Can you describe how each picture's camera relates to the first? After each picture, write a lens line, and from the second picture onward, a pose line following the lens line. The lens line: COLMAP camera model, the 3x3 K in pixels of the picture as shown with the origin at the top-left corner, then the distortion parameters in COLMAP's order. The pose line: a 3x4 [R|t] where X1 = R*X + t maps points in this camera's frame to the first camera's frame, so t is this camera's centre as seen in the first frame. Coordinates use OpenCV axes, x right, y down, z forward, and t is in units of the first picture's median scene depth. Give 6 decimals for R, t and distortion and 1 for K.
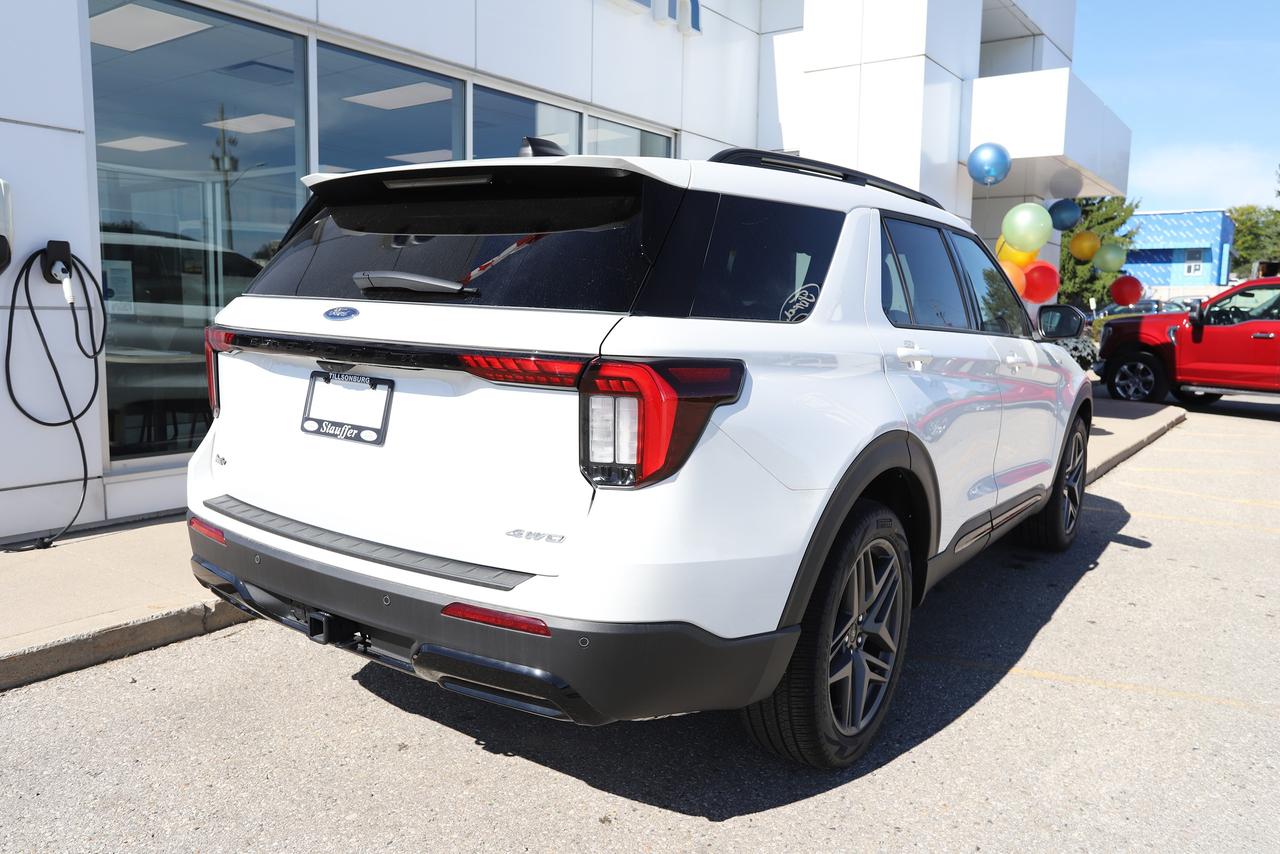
lens RADIAL K [[939.9, 0, 640.2], [0, 939.9, 408.7], [0, 0, 1]] dist [0.003129, 0.006704]
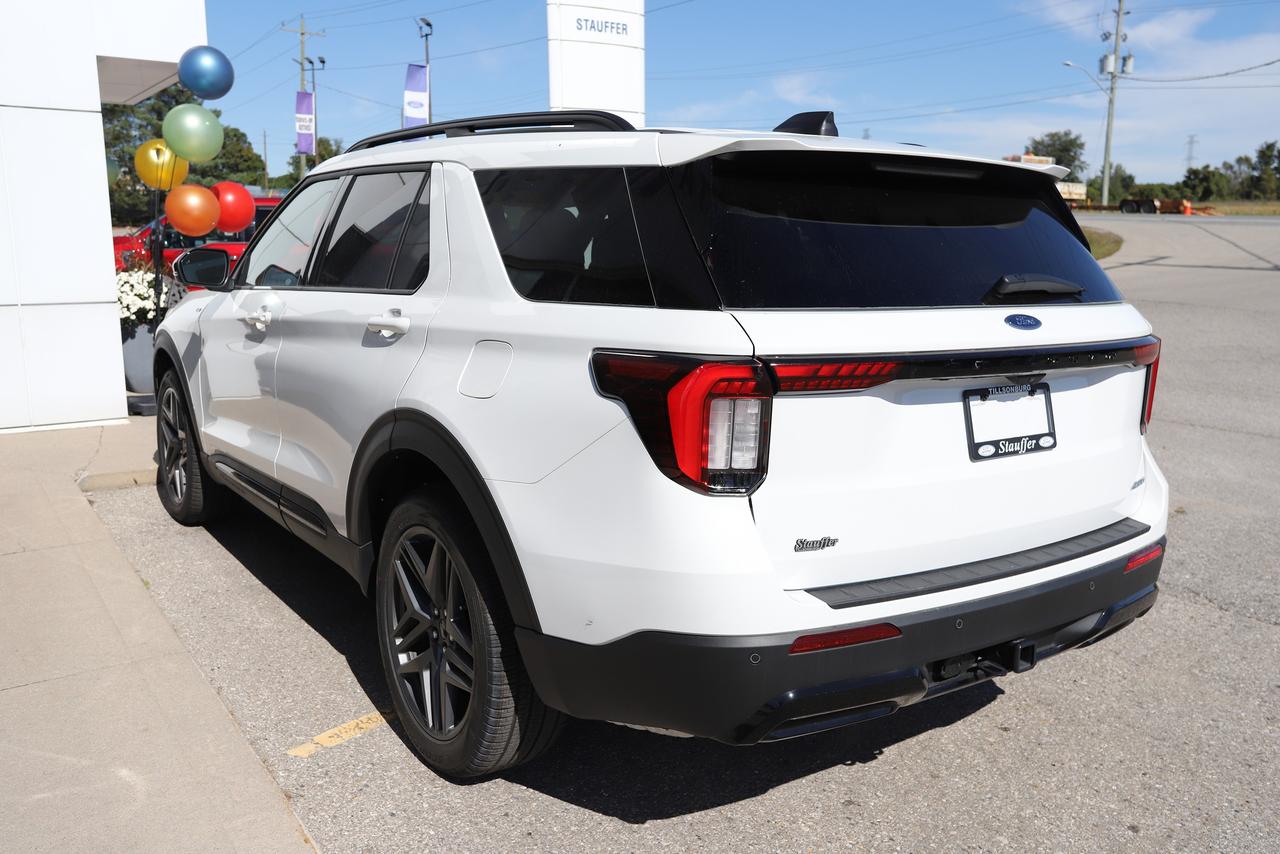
lens RADIAL K [[1101.3, 0, 641.6], [0, 1101.3, 389.5], [0, 0, 1]] dist [-0.004082, -0.004086]
pose [[0.325357, -0.153830, 0.932995, -1.518666], [0.104236, 0.986500, 0.126302, -0.219556], [-0.939829, 0.056158, 0.336999, 1.012249]]
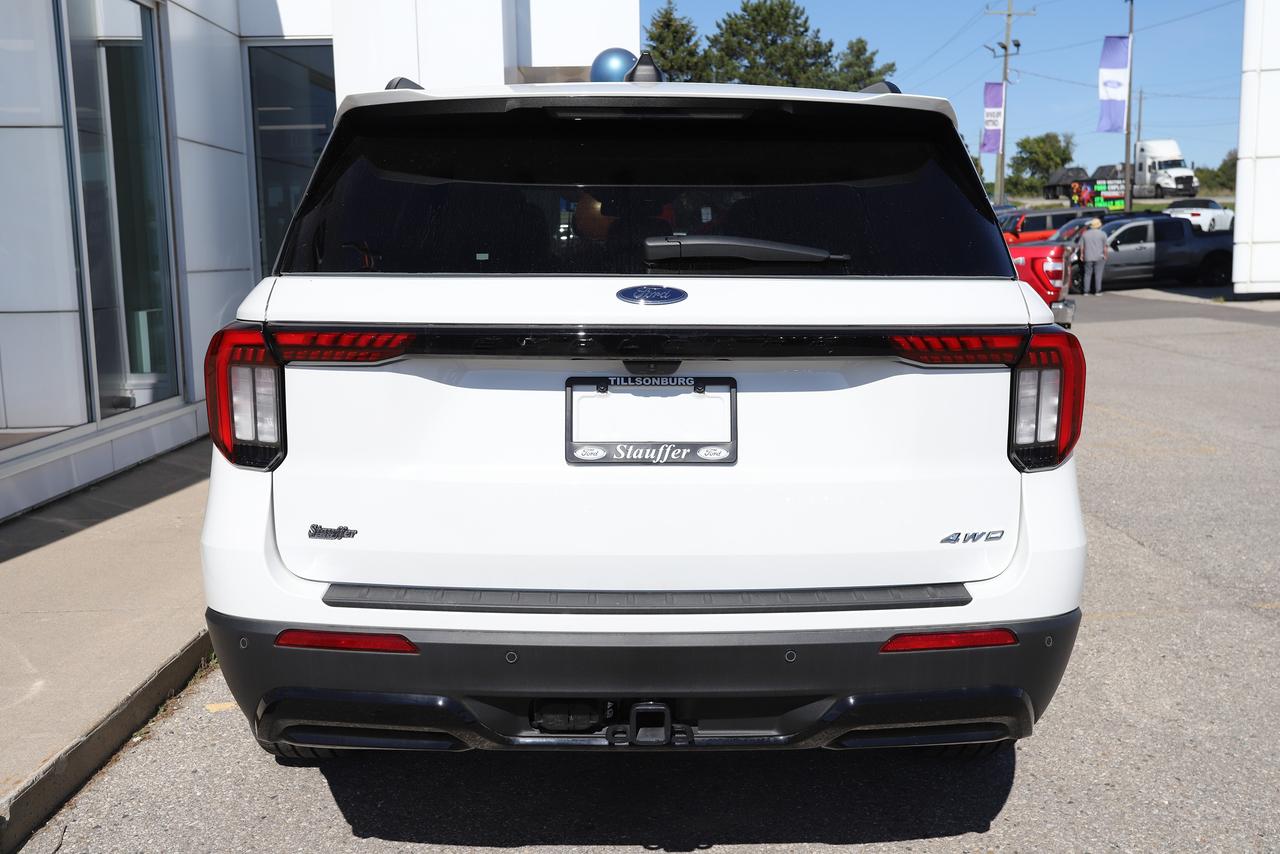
lens RADIAL K [[1271.8, 0, 644.0], [0, 1271.8, 399.1], [0, 0, 1]] dist [0.038887, 0.002370]
pose [[0.809918, -0.101450, 0.577704, -0.932331], [0.095318, 0.994601, 0.041029, -0.063314], [-0.578747, 0.021835, 0.815215, 0.188657]]
